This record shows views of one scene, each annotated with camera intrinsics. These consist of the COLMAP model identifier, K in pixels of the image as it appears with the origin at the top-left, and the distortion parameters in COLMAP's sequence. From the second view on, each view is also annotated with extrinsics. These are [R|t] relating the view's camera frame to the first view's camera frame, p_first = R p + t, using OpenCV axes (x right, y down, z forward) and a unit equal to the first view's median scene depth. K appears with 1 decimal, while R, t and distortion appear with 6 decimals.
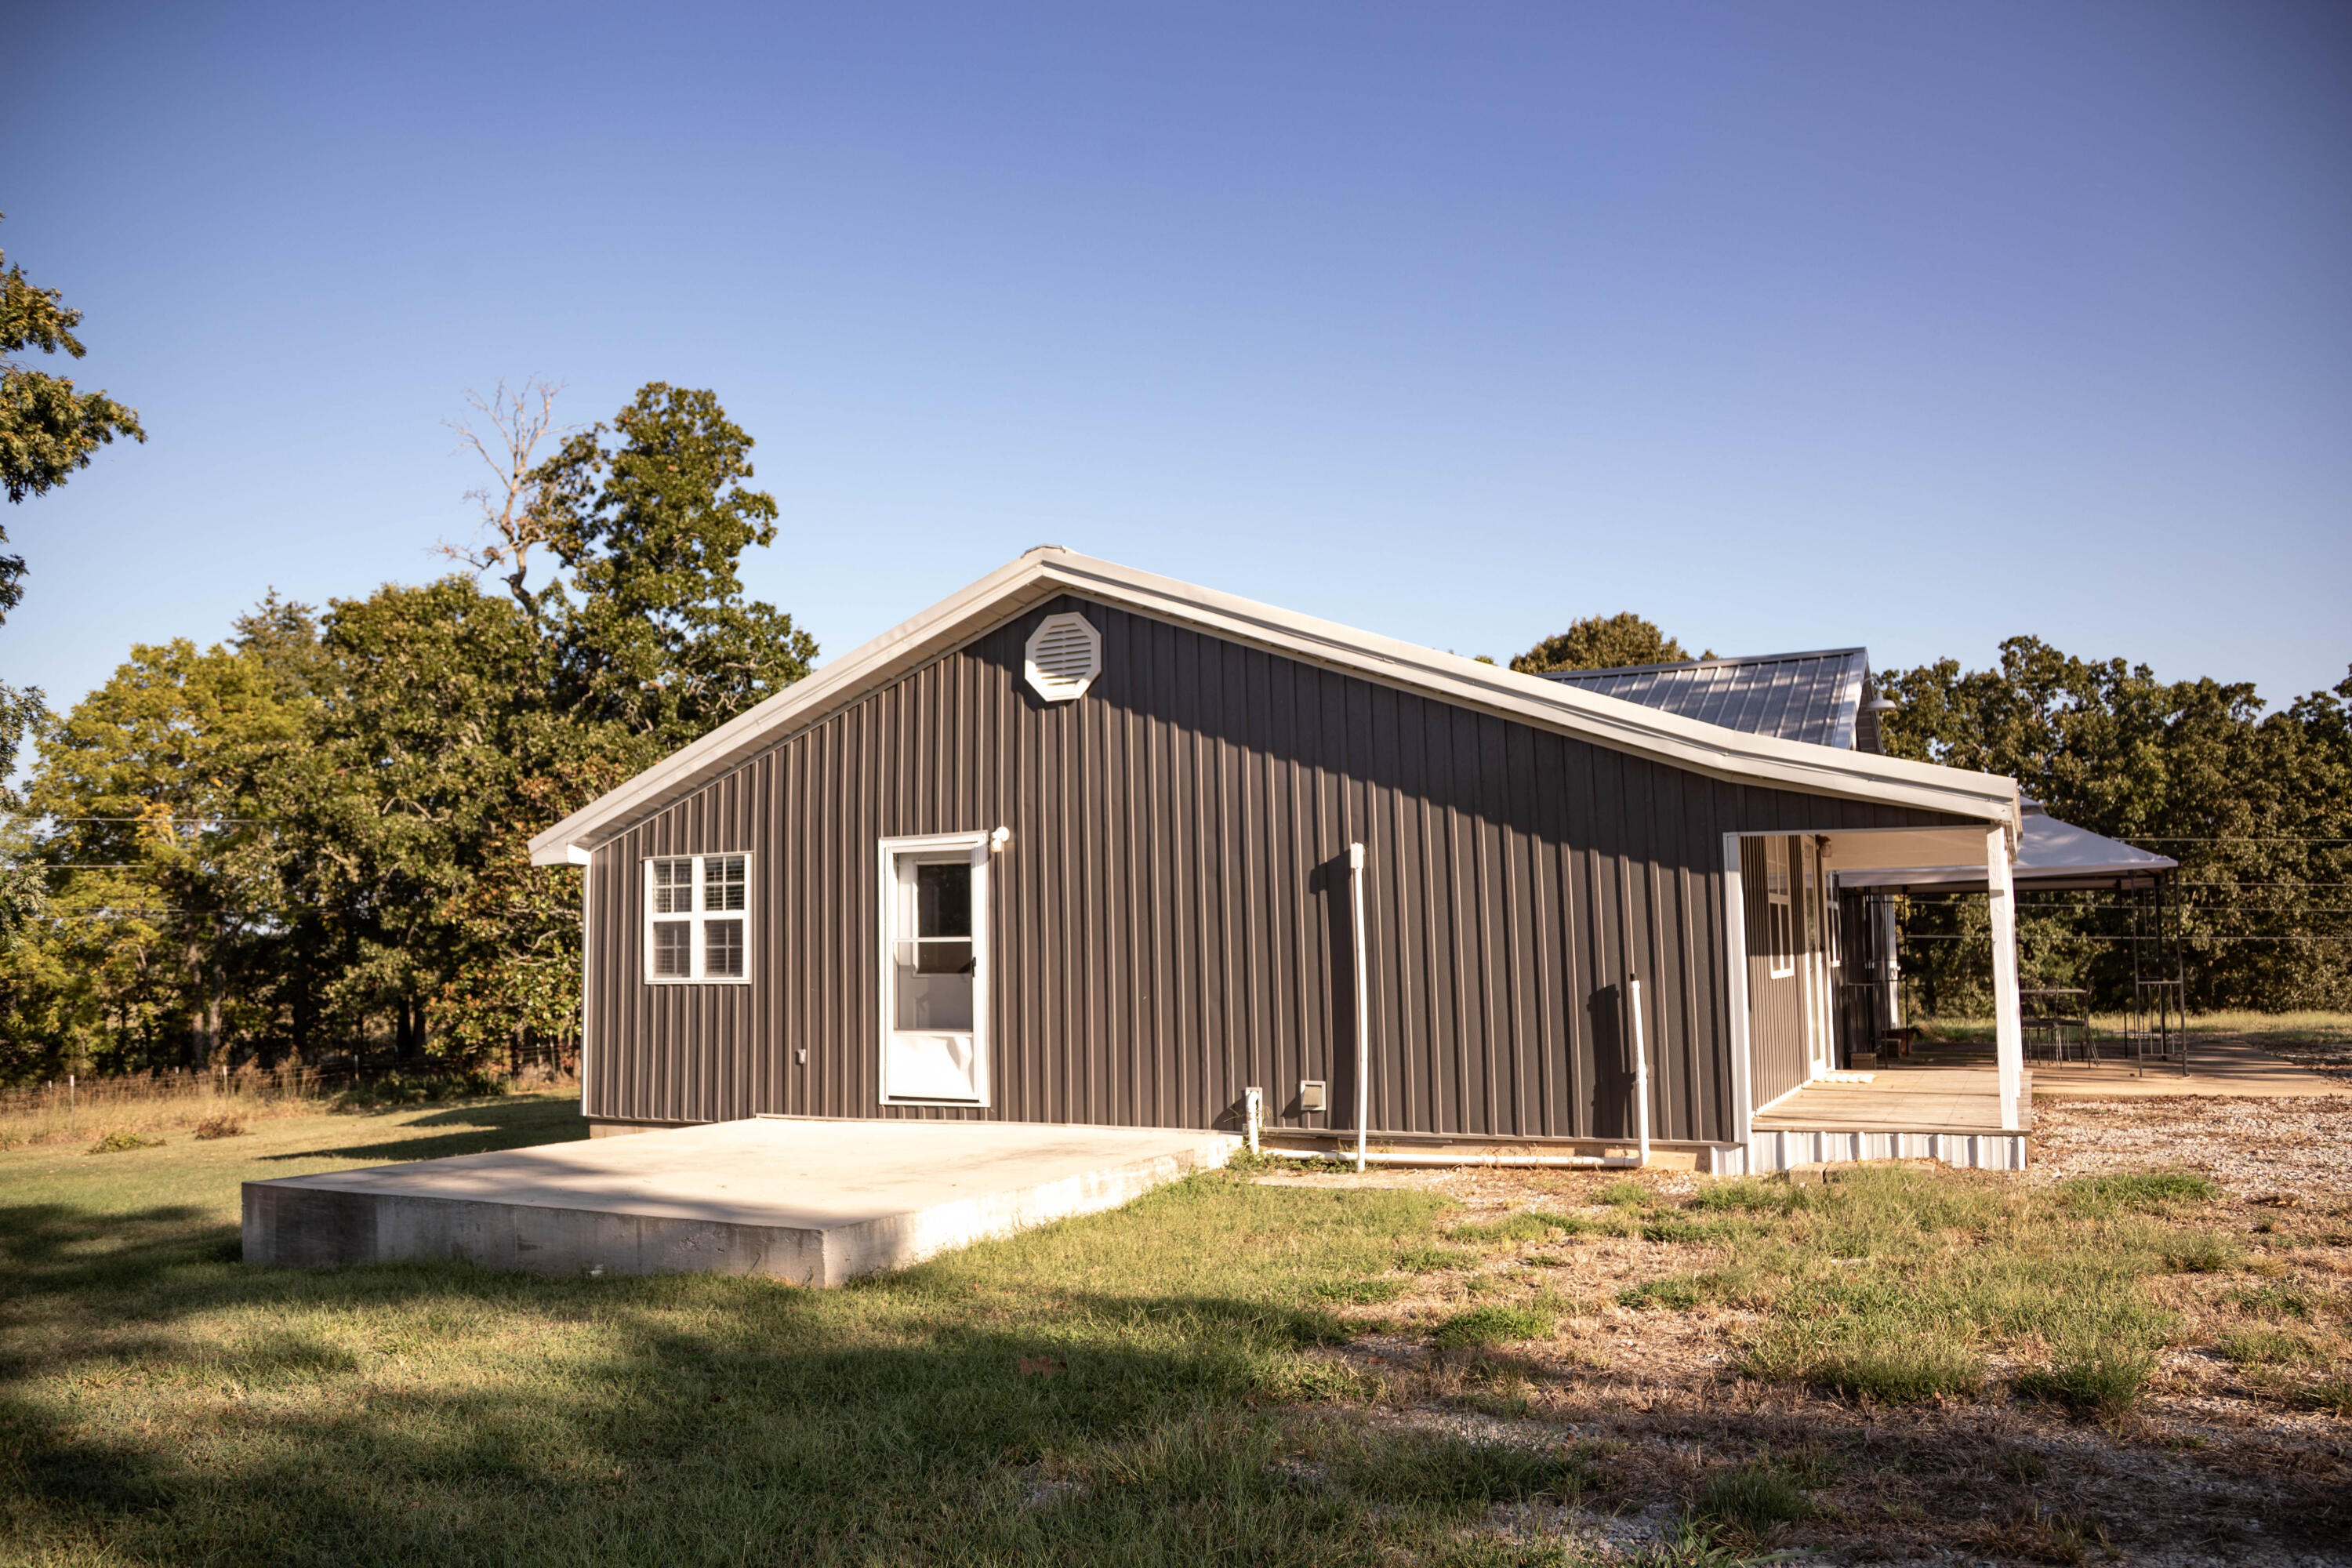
lens RADIAL K [[1676.2, 0, 1169.6], [0, 1676.2, 814.9], [0, 0, 1]] dist [-0.125104, 0.076786]
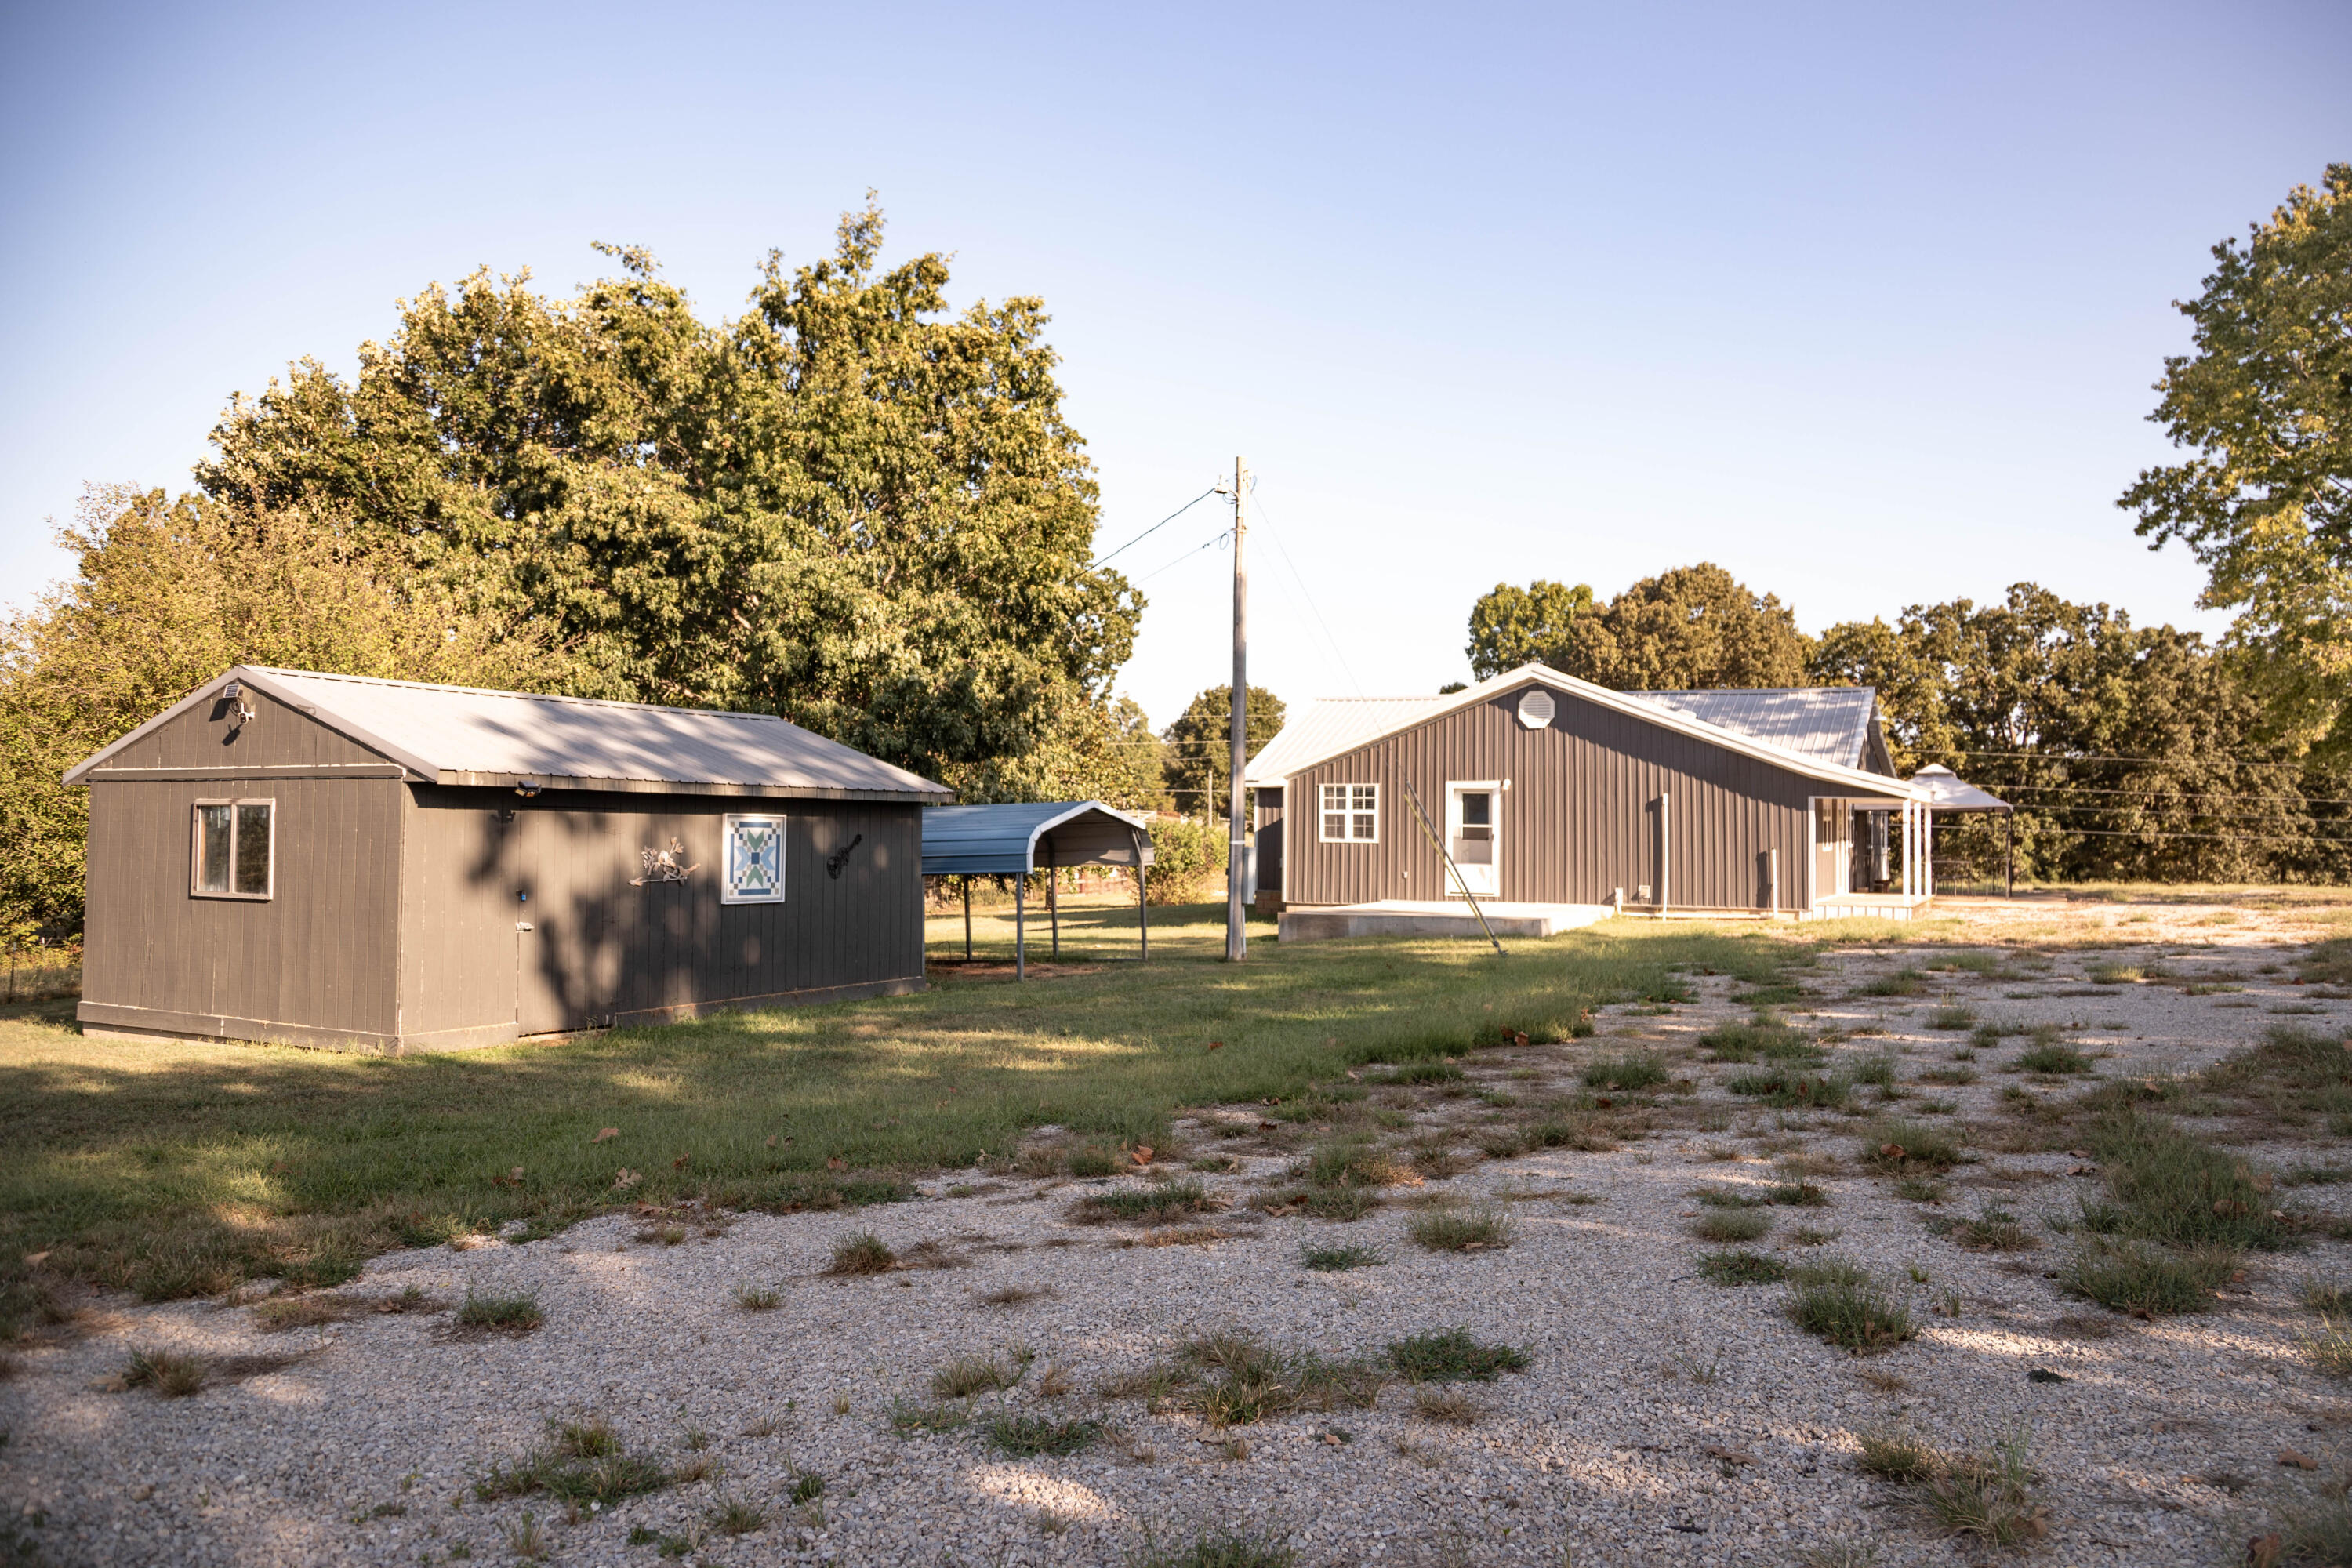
lens RADIAL K [[1687.5, 0, 1214.8], [0, 1687.5, 789.7], [0, 0, 1]] dist [-0.121227, 0.067293]
pose [[0.999645, 0.024932, 0.009353, -0.107050], [-0.025504, 0.997416, 0.067162, -0.025505], [-0.007655, -0.067377, 0.997698, -0.275521]]
